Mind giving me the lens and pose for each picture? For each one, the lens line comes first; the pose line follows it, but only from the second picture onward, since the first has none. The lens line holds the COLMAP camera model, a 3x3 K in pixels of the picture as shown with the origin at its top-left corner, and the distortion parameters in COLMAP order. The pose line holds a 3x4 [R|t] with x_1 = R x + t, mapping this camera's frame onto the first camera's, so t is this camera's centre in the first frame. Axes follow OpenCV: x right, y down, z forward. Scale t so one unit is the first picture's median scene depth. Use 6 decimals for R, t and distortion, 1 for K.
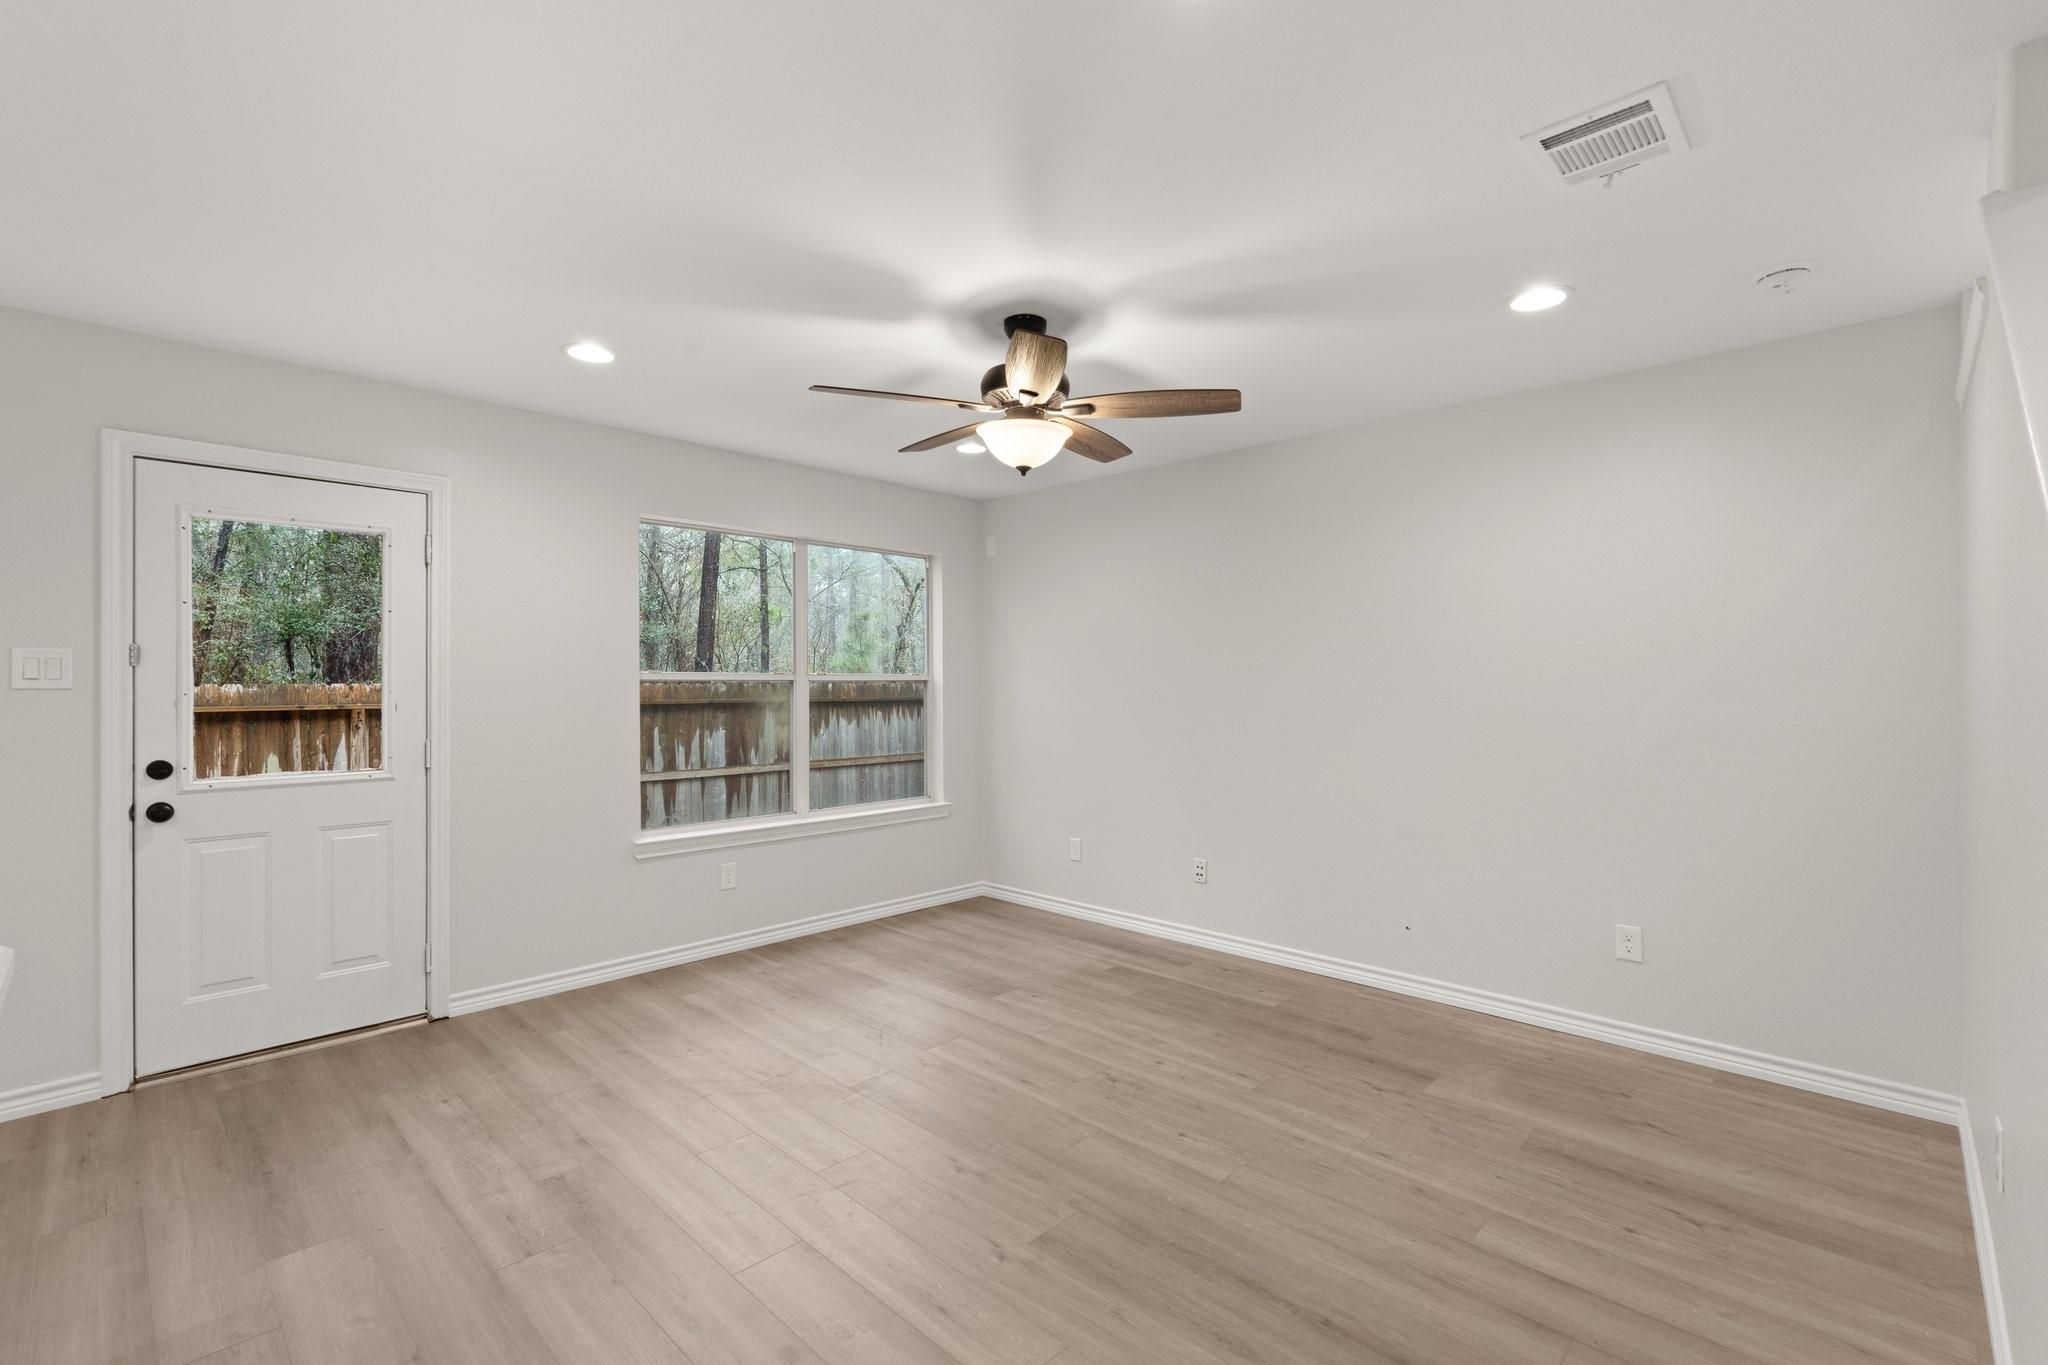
lens RADIAL K [[924.4, 0, 1020.6], [0, 924.4, 678.1], [0, 0, 1]] dist [0.004122, -0.001255]
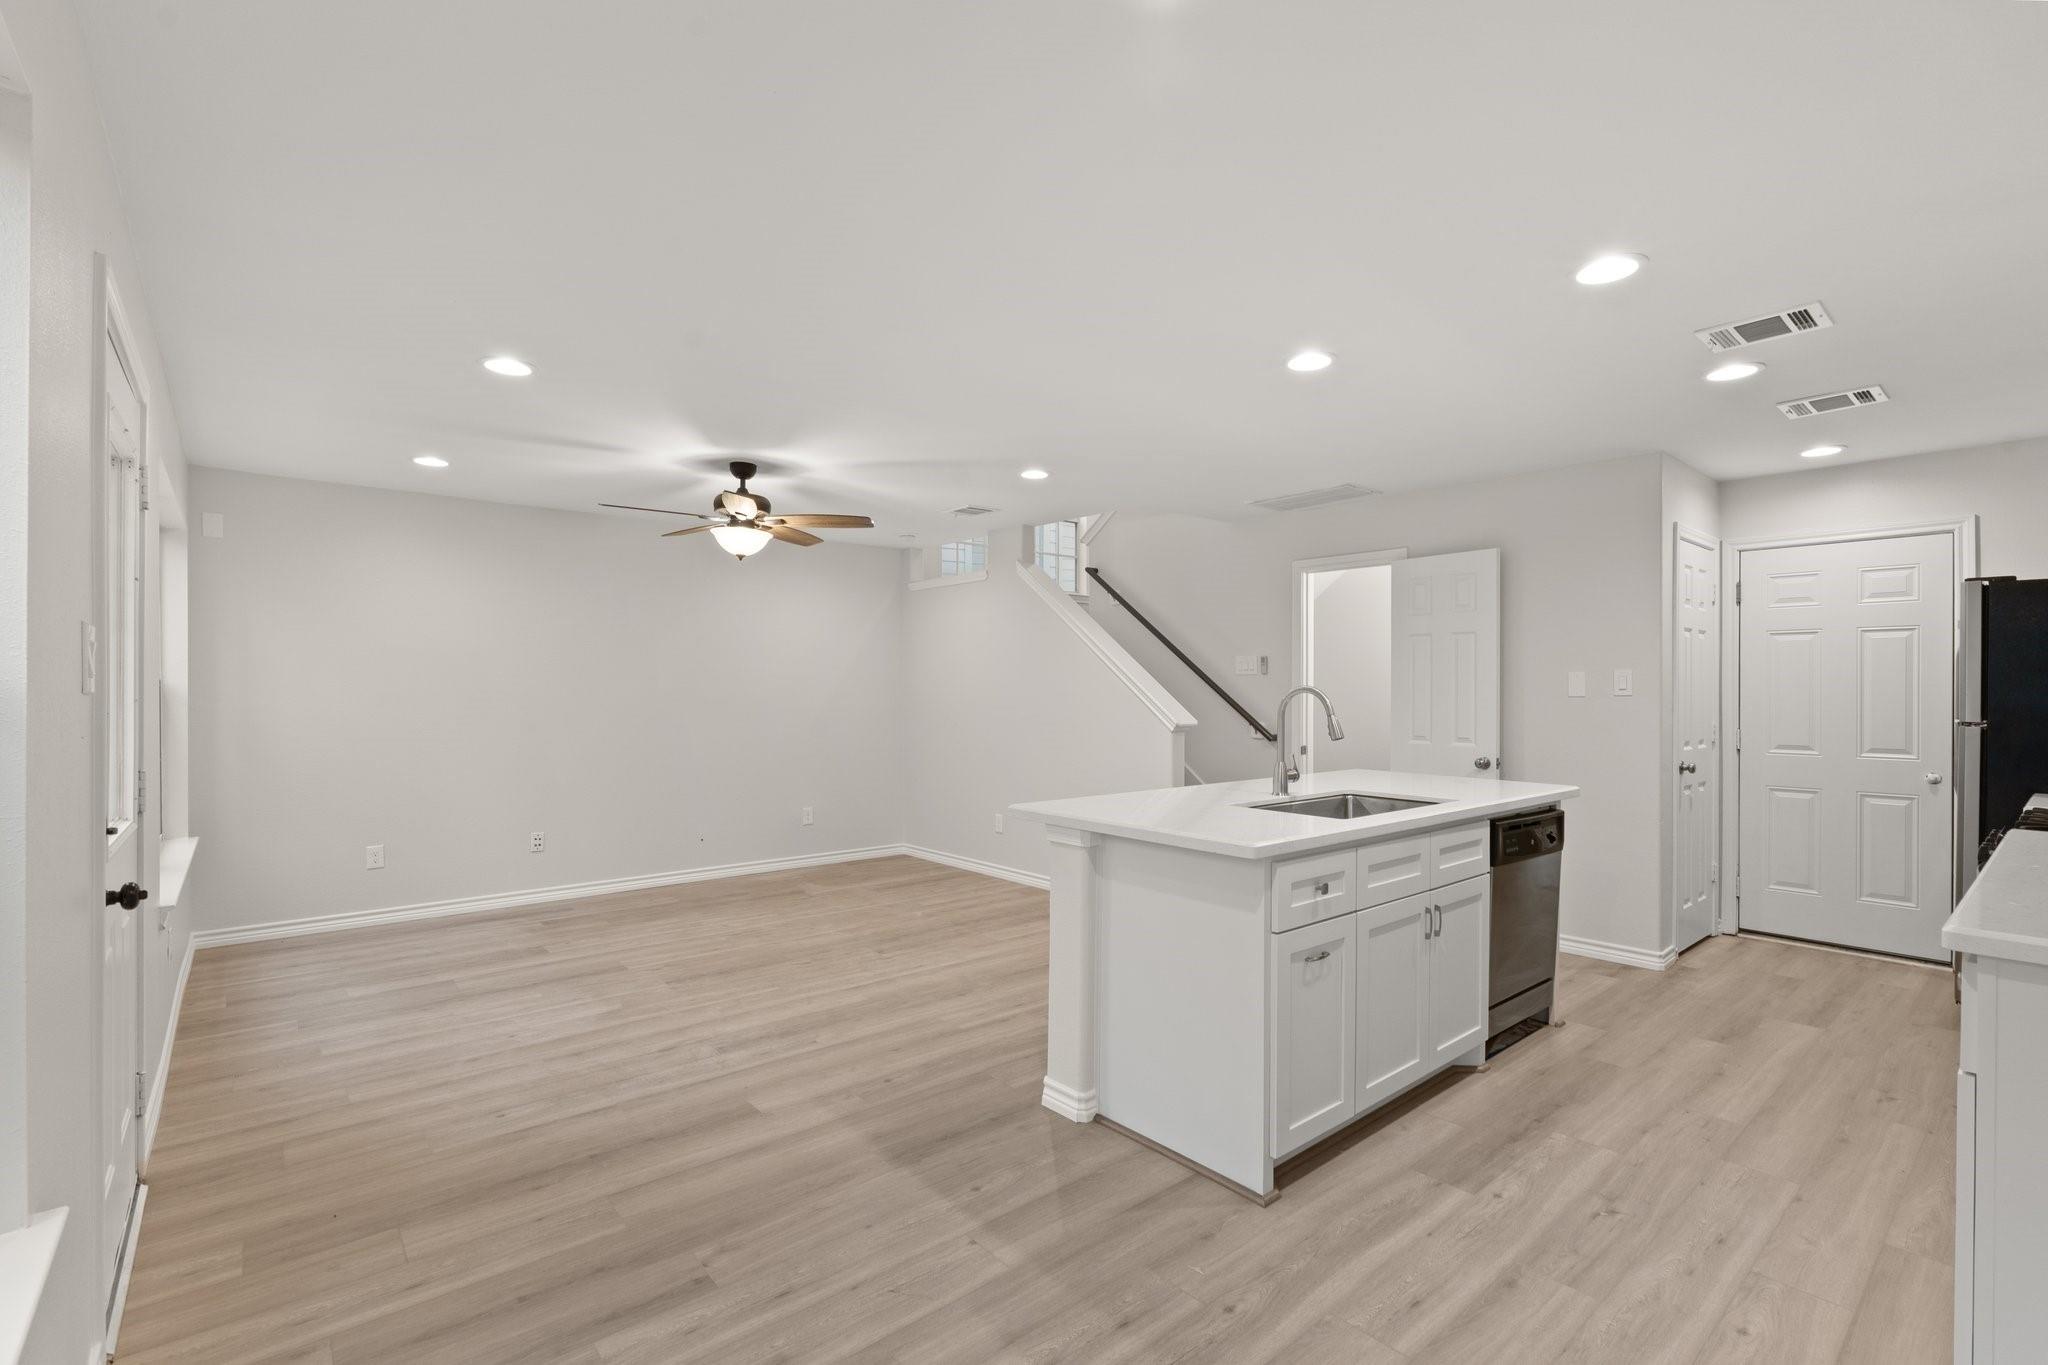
lens RADIAL K [[924.4, 0, 1077.1], [0, 924.4, 681.3], [0, 0, 1]] dist [0.004122, -0.001255]
pose [[0.043367, 0.011342, 0.998995, -1.509459], [-0.005326, 0.999924, -0.011122, 0.004257], [-0.999045, -0.004839, 0.043425, 0.334643]]
